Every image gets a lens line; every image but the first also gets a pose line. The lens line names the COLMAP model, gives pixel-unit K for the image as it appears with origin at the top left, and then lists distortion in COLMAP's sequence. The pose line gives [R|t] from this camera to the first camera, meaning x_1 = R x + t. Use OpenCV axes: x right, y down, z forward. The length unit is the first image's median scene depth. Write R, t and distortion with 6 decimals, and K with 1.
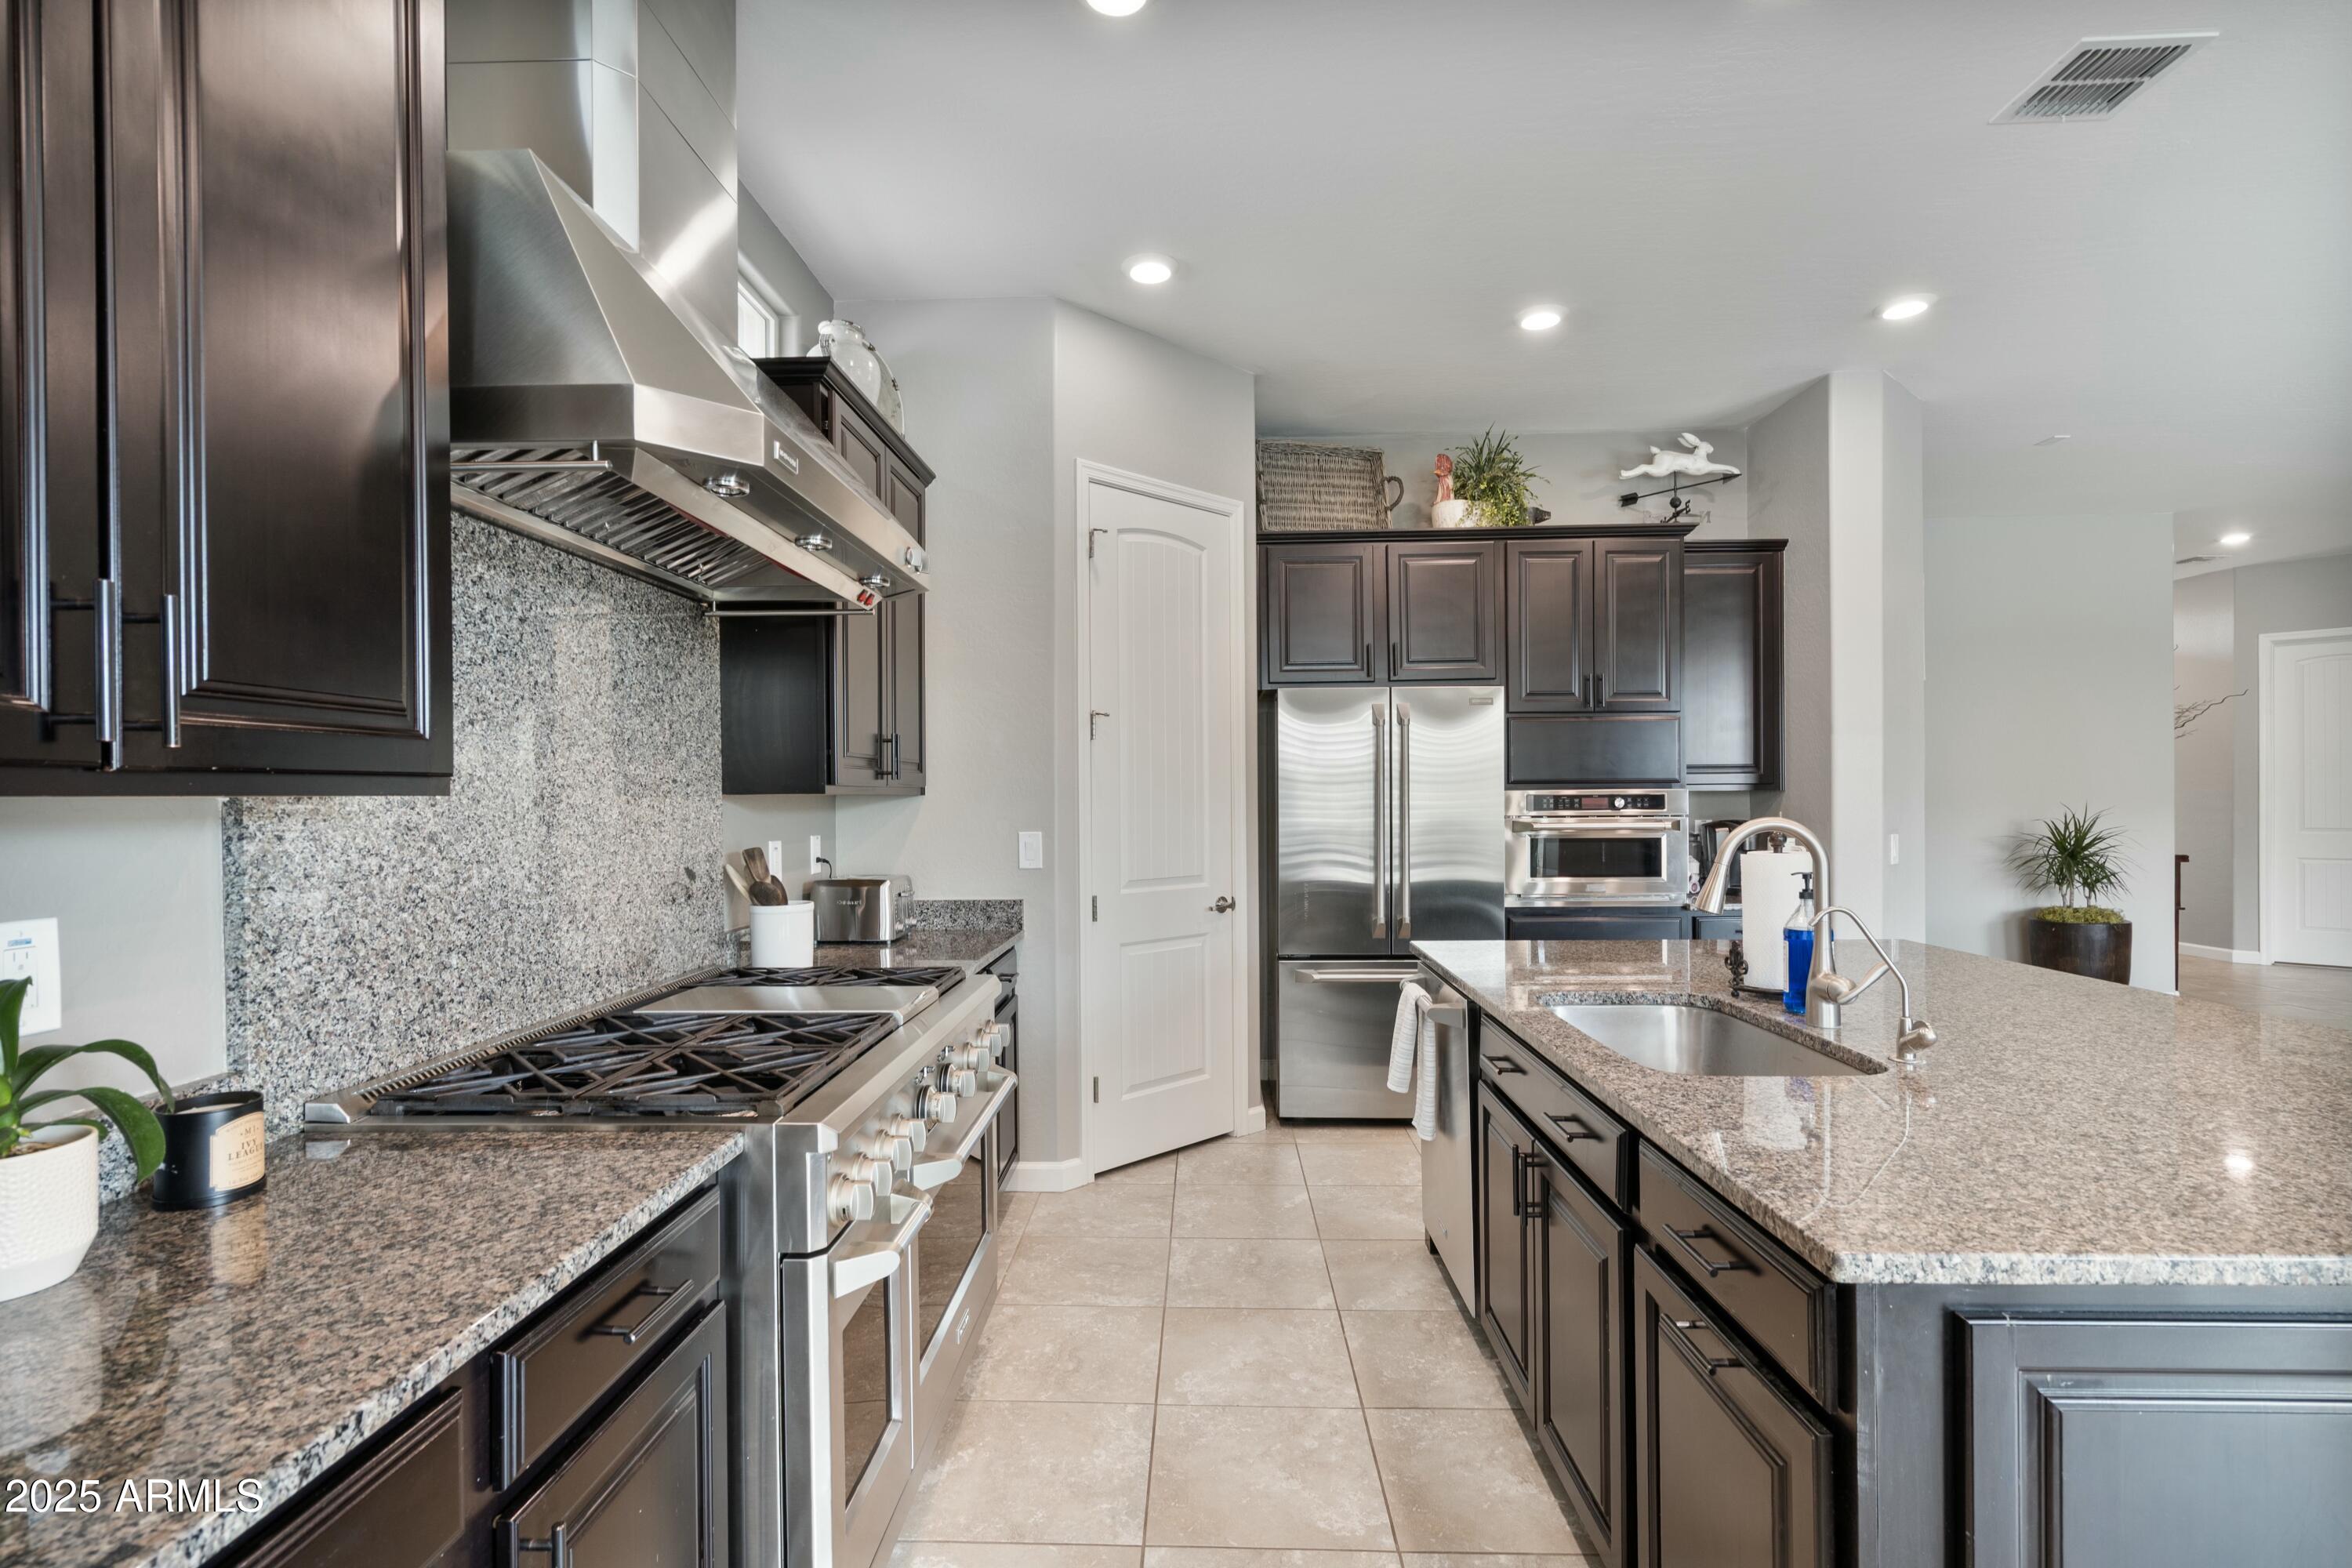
lens RADIAL K [[1089.7, 0, 1160.7], [0, 1089.7, 805.2], [0, 0, 1]] dist [-0.006663, 0.003741]
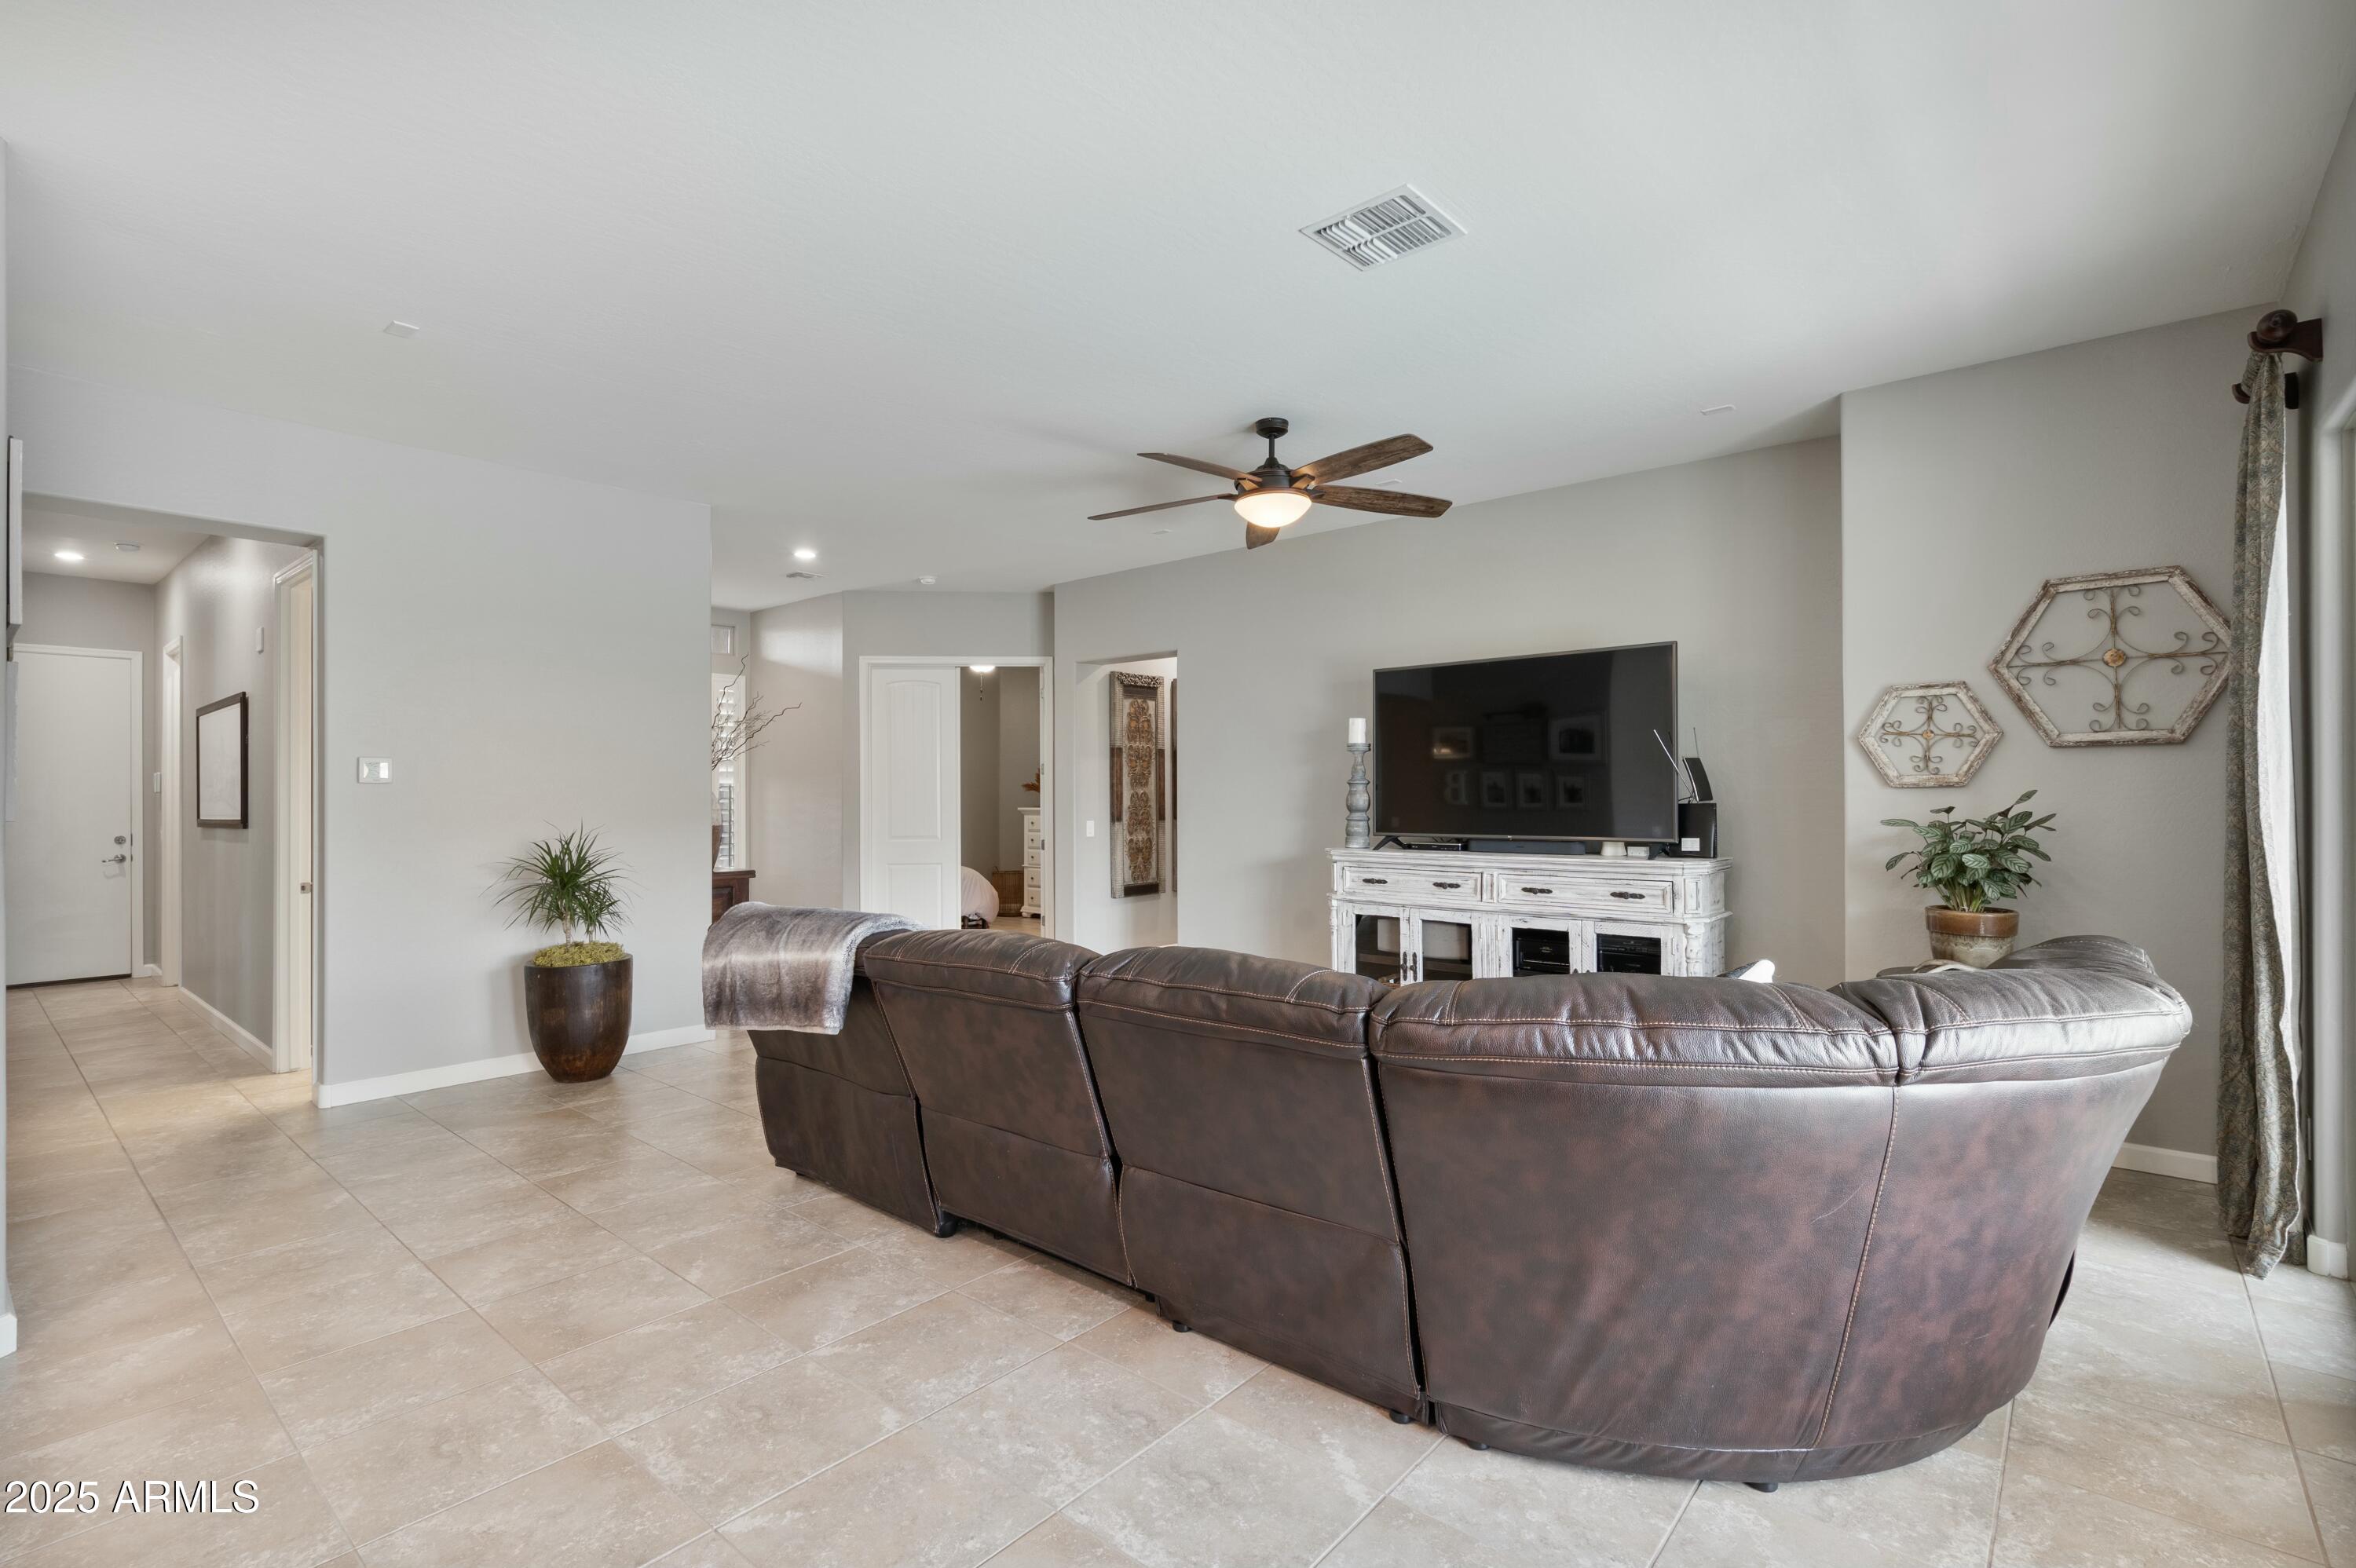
lens RADIAL K [[1091.4, 0, 1178.1], [0, 1091.4, 783.4], [0, 0, 1]] dist [-0.006663, 0.003741]
pose [[0.622576, 0.013120, 0.782449, 0.753387], [0.004144, 0.999790, -0.020061, -0.017832], [-0.782548, 0.015732, 0.622391, 0.186678]]
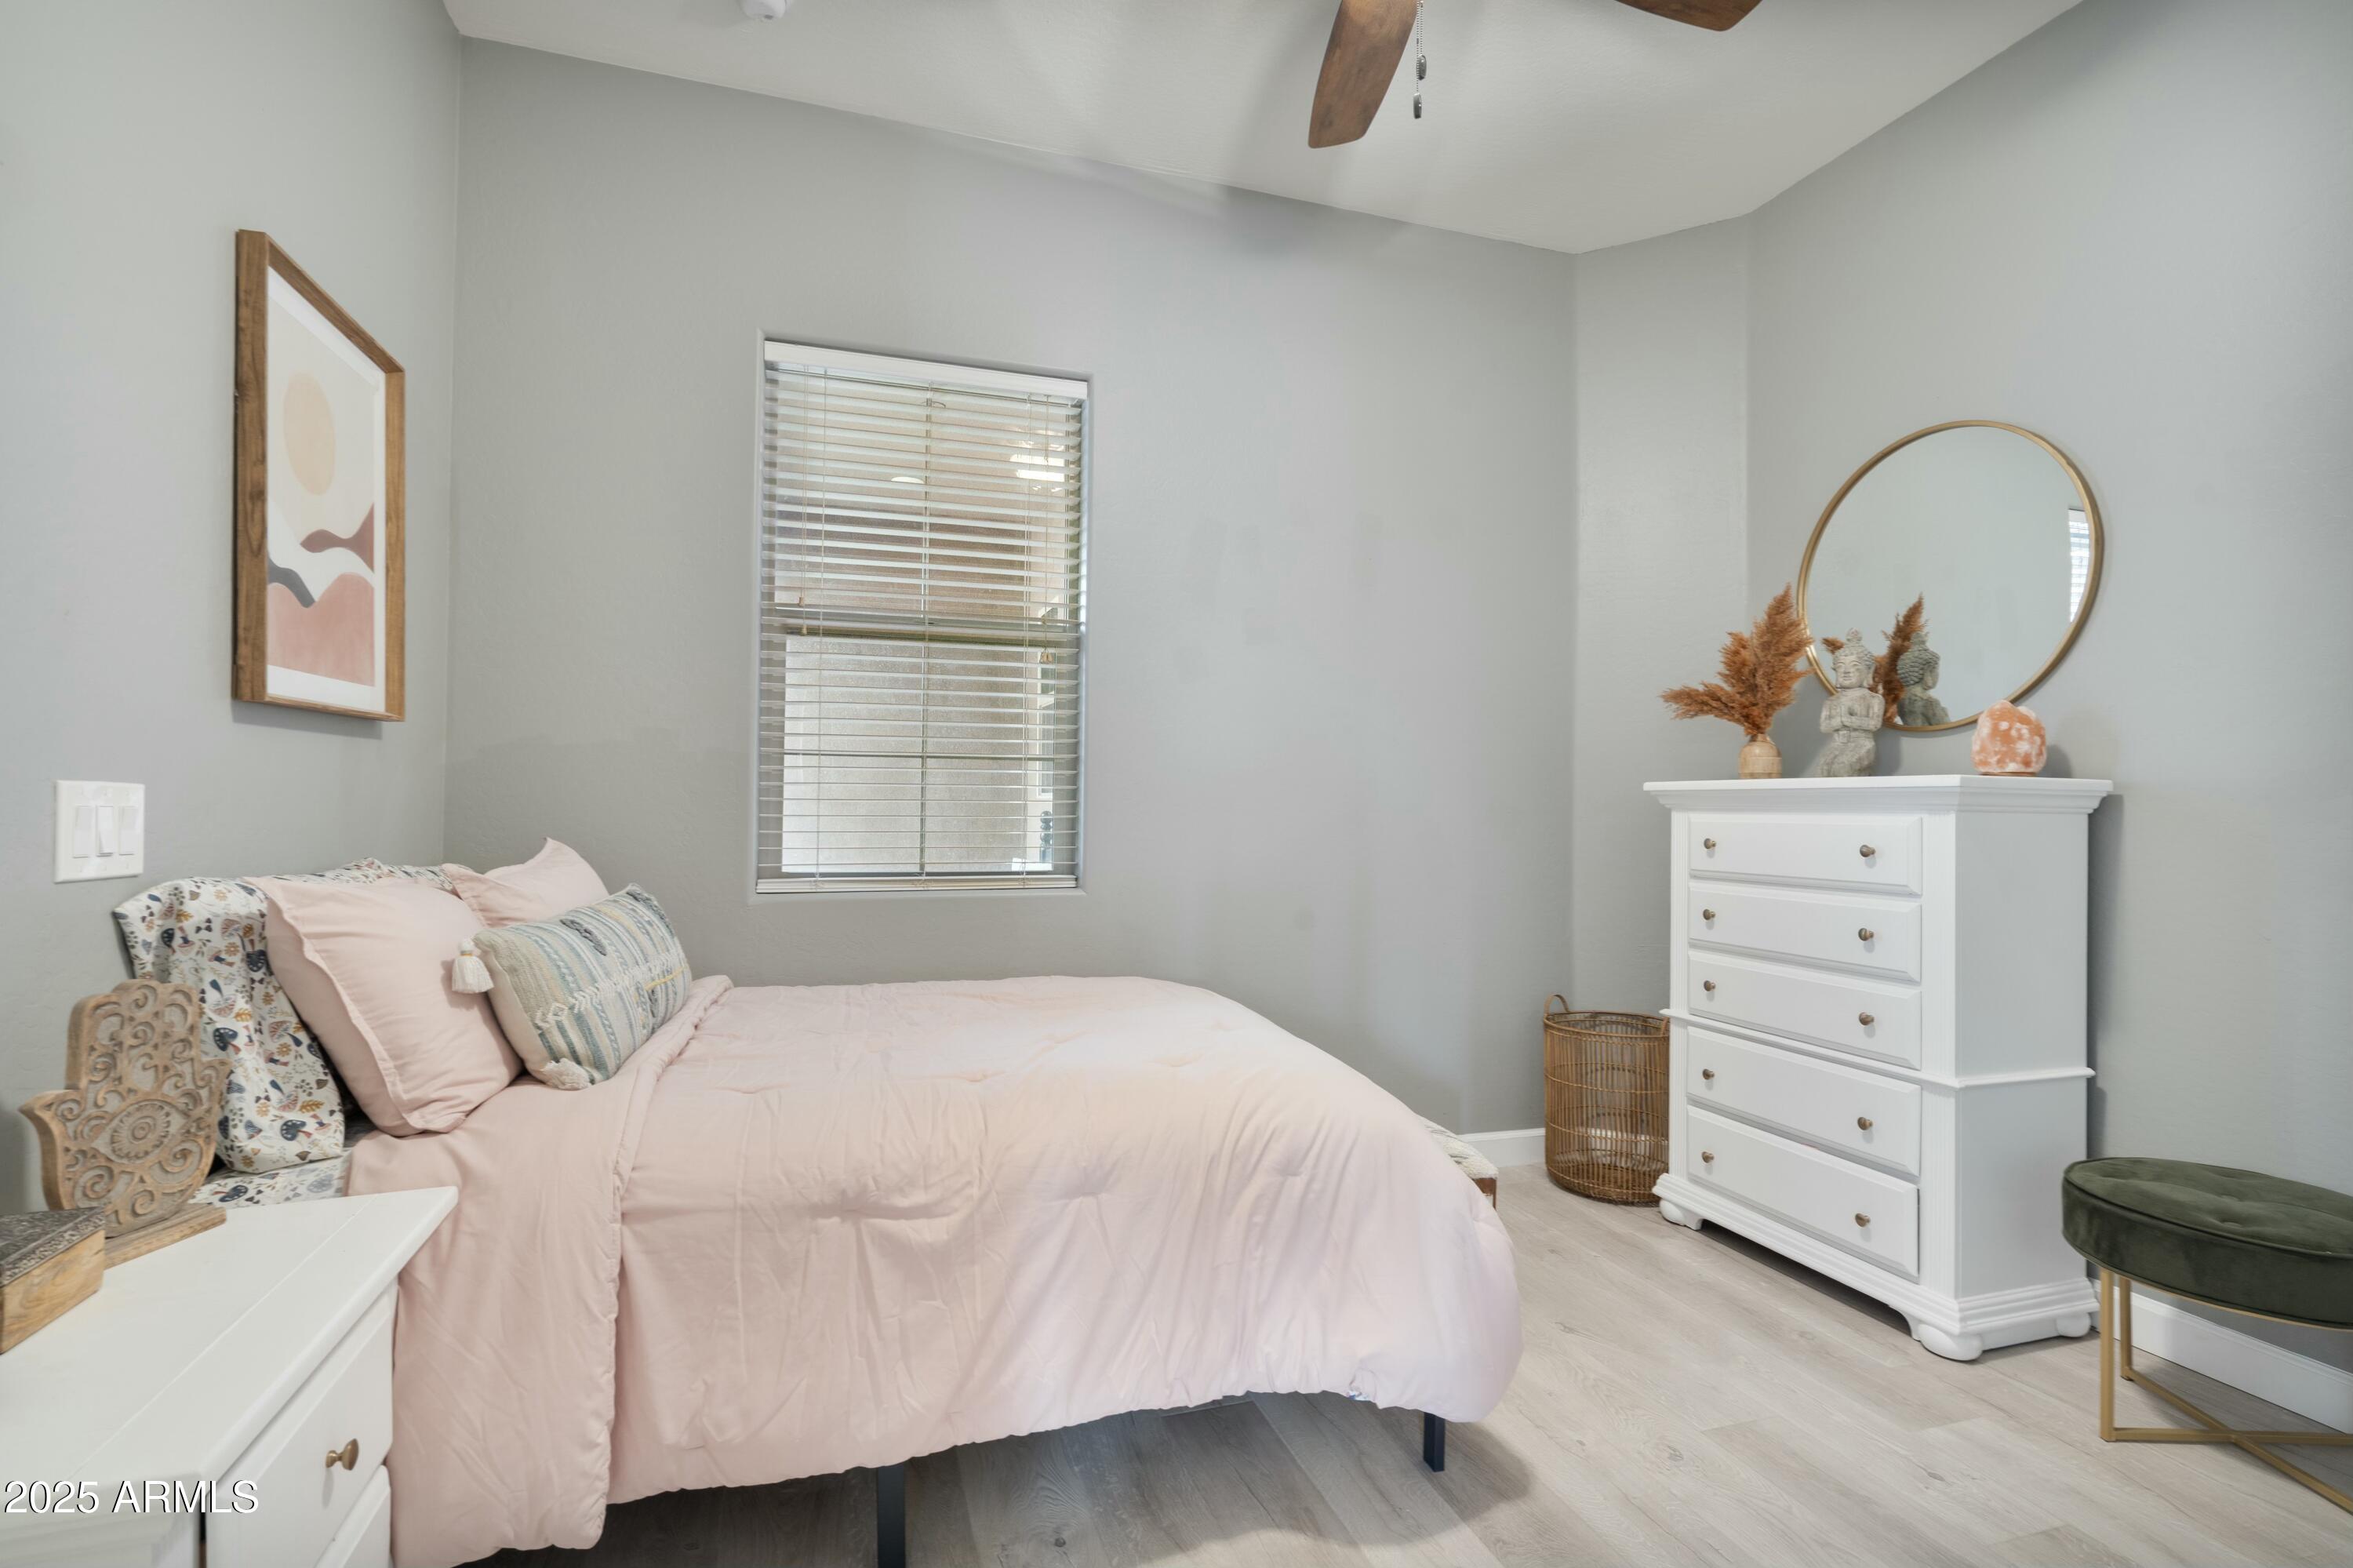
lens RADIAL K [[1090.2, 0, 1162.8], [0, 1090.2, 799.8], [0, 0, 1]] dist [-0.006663, 0.003741]
pose [[0.946229, 0.013624, 0.323211, 2.264096], [-0.010060, 0.999869, -0.012696, 0.015416], [-0.323342, 0.008762, 0.946242, 1.791689]]
